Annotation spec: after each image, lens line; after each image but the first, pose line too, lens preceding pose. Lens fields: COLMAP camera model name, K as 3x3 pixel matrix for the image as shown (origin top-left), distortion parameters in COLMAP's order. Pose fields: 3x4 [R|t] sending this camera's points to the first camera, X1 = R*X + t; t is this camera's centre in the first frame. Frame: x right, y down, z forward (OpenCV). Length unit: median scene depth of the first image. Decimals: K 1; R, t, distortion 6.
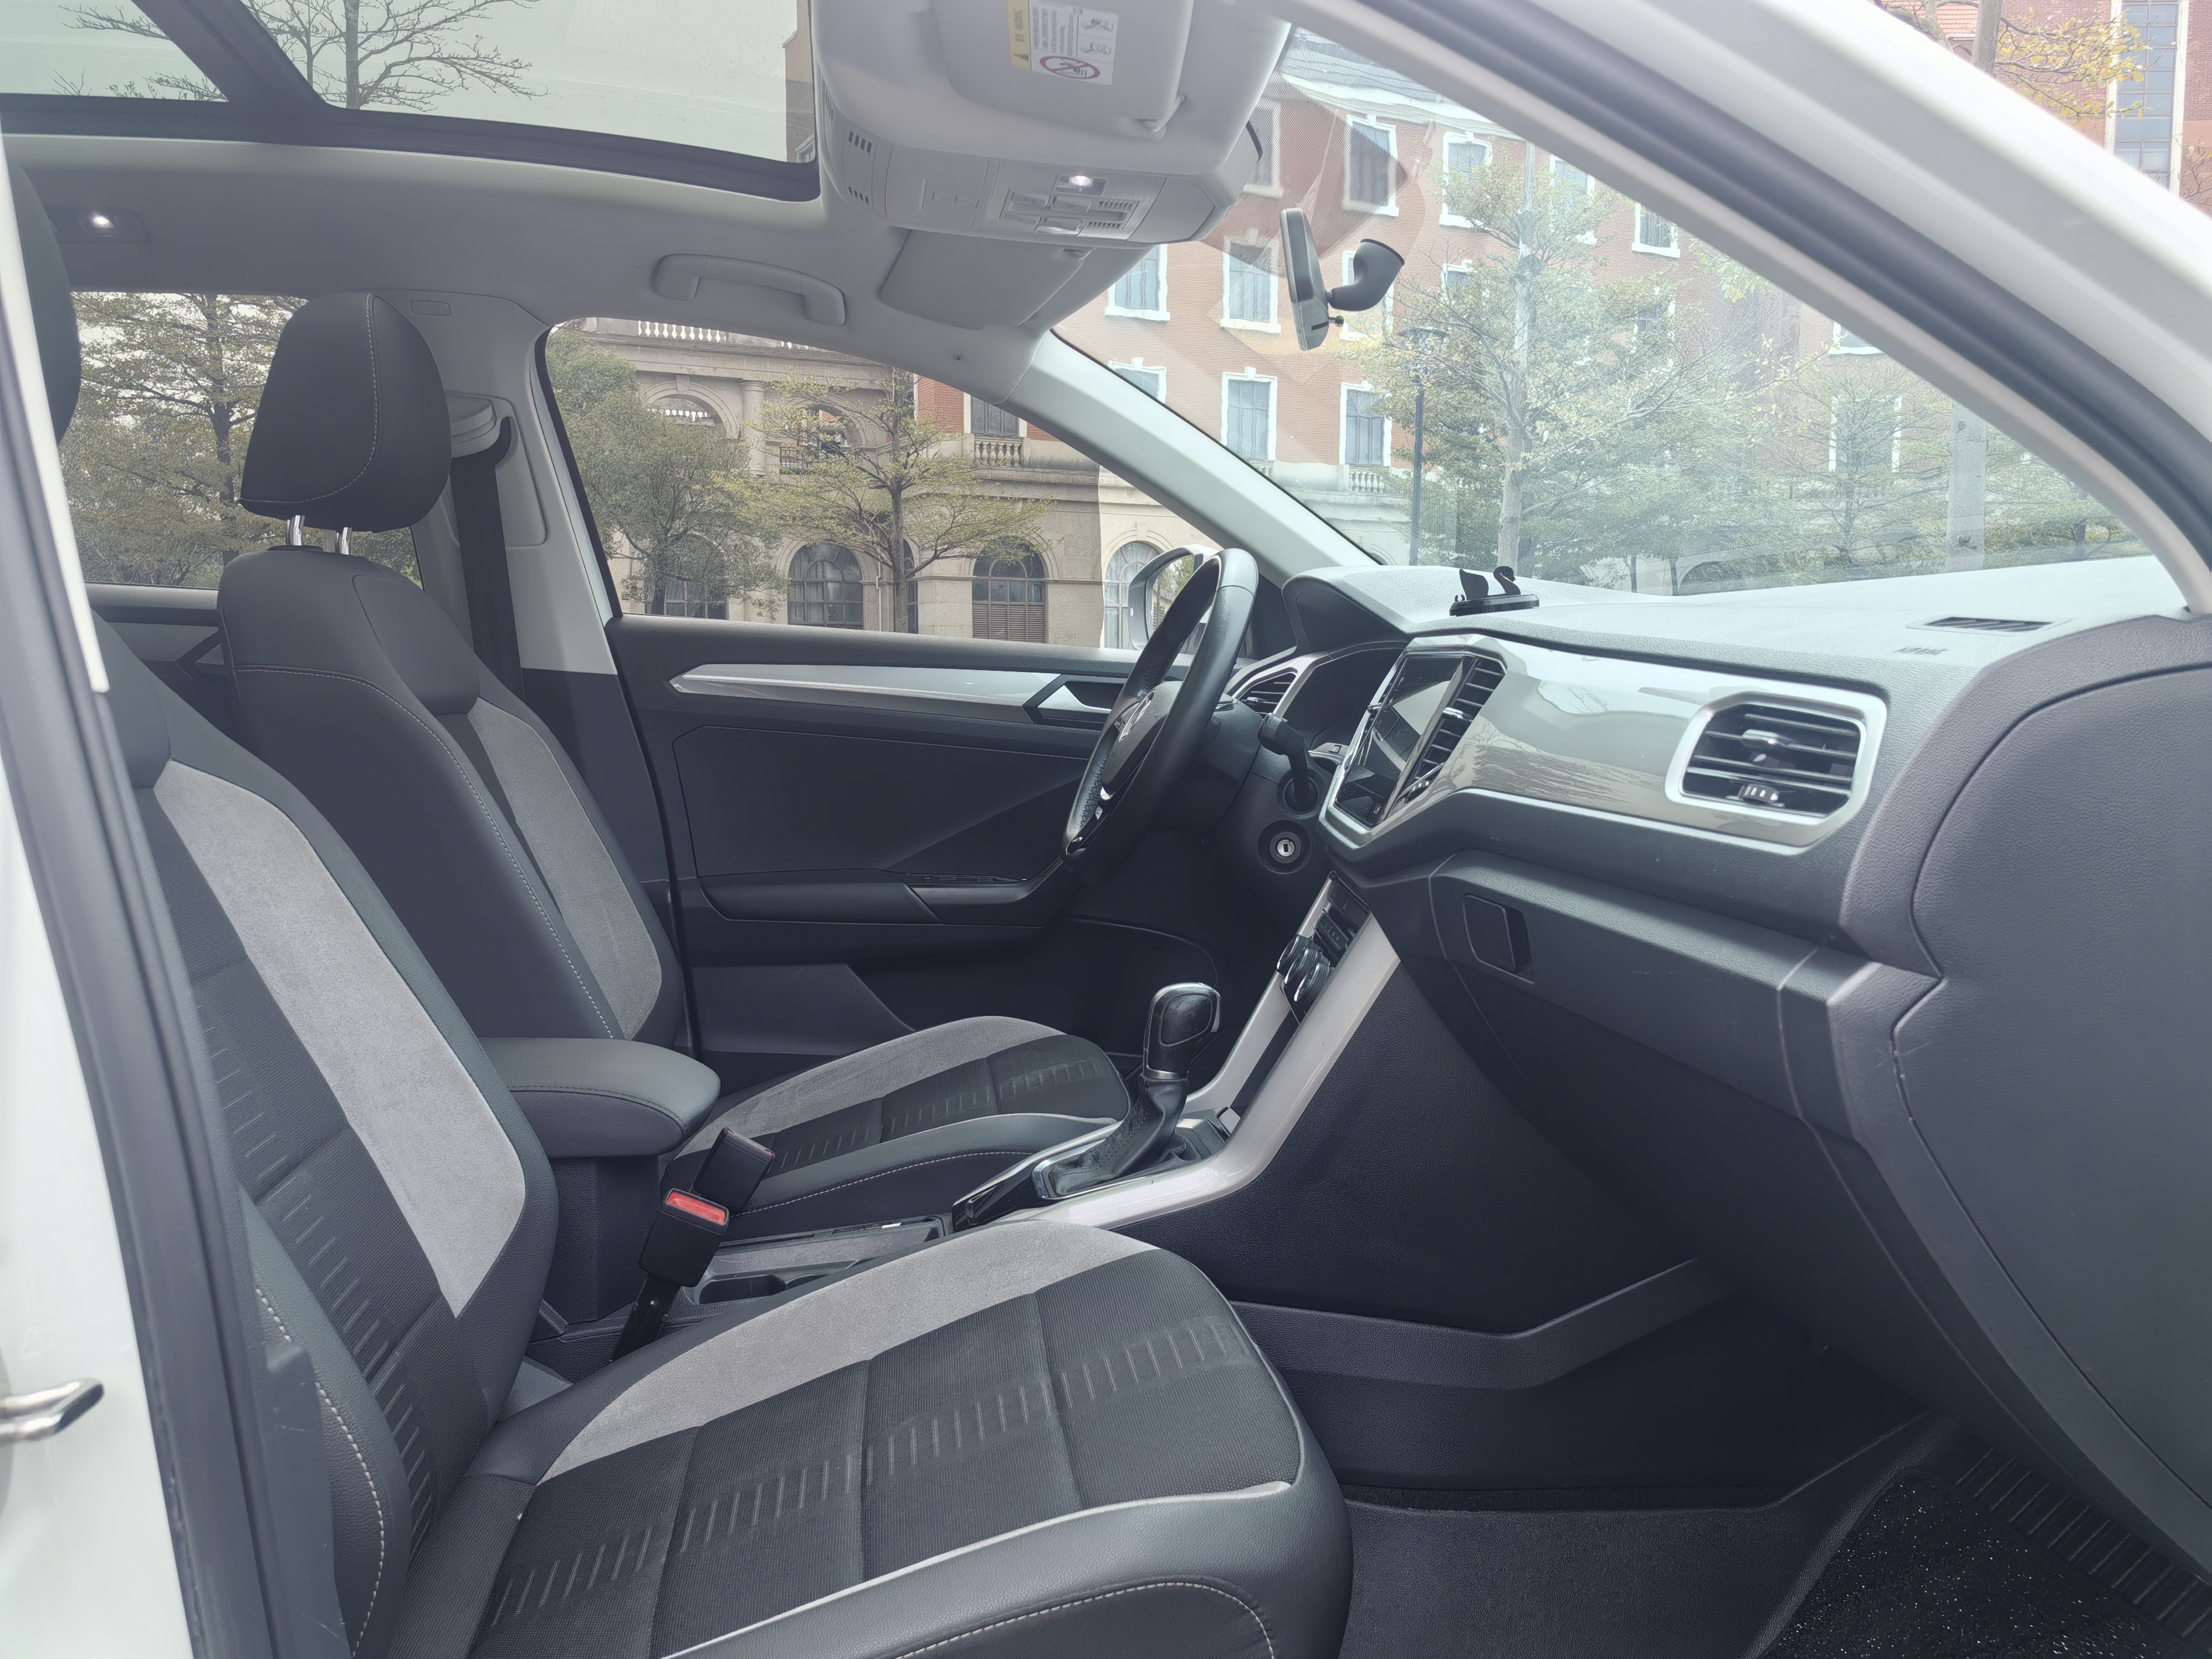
lens RADIAL K [[1749.3, 0, 1106.0], [0, 1749.3, 829.5], [0, 0, 1]] dist [0.119235, -0.214254]
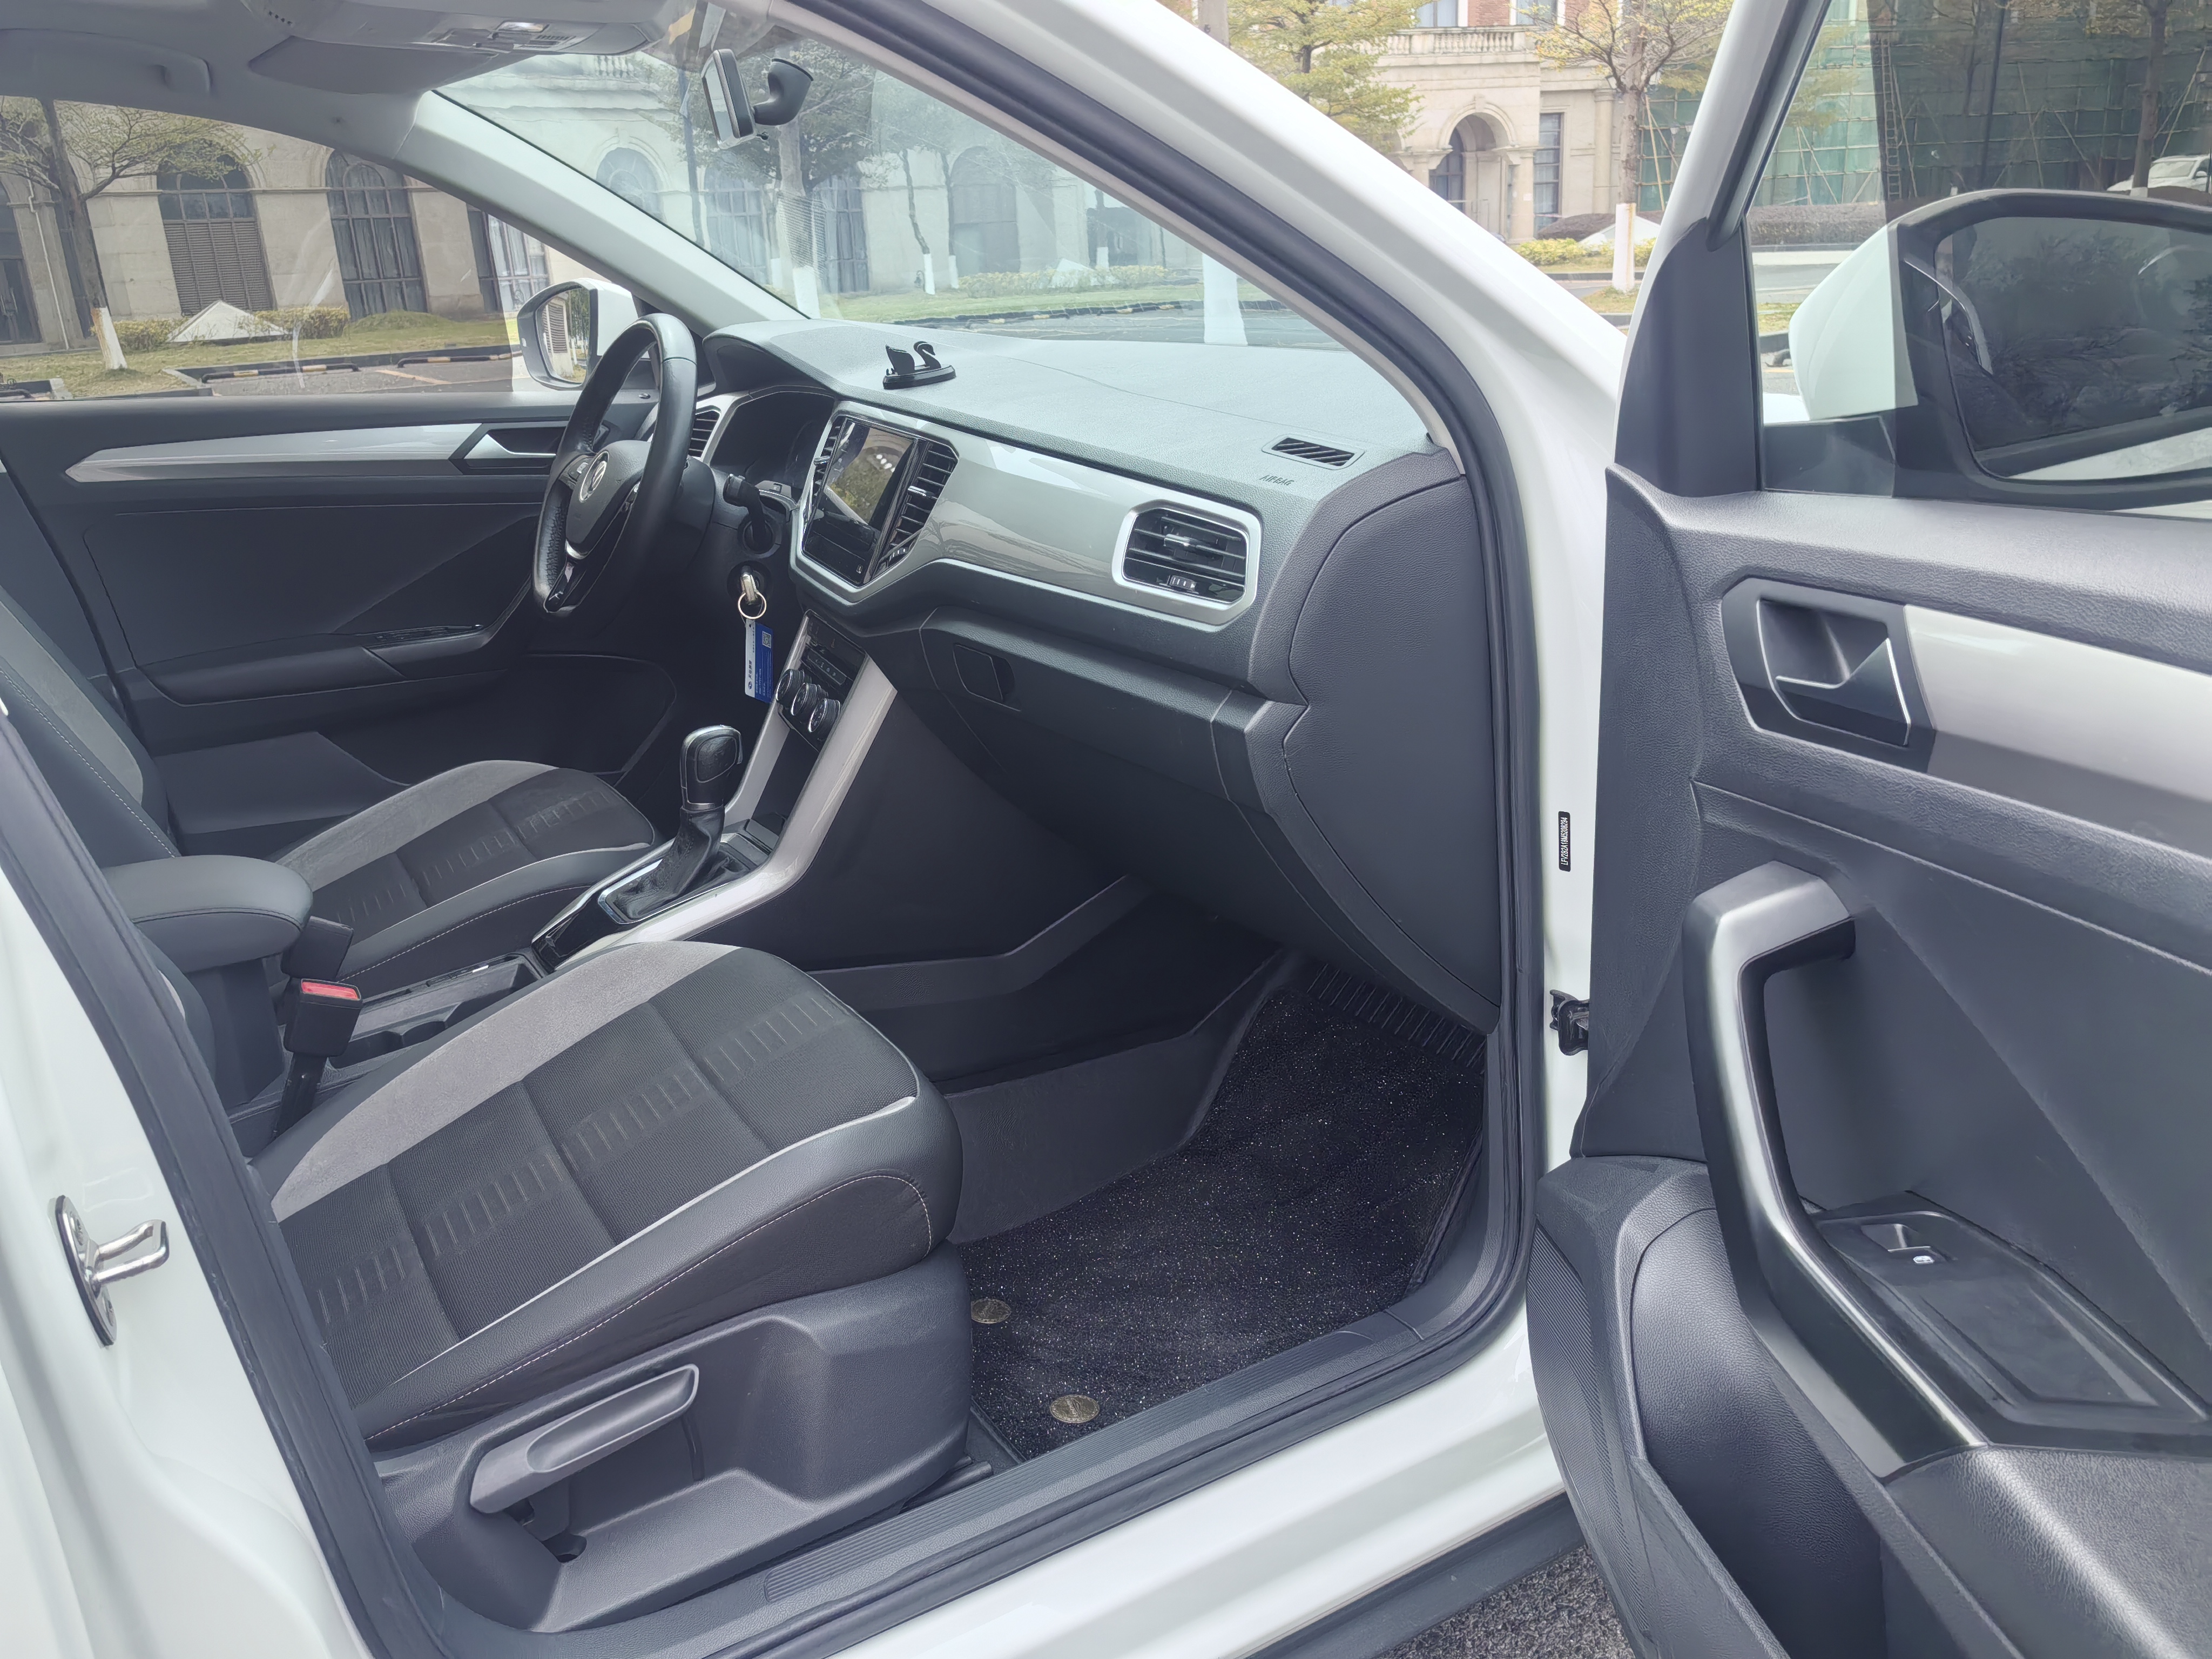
lens RADIAL K [[1747.7, 0, 1118.1], [0, 1747.7, 826.6], [0, 0, 1]] dist [0.044634, -0.058451]
pose [[0.919902, -0.170004, 0.353381, -0.125859], [0.090276, 0.968747, 0.231040, -0.092377], [-0.381615, -0.180632, 0.906500, -0.182005]]
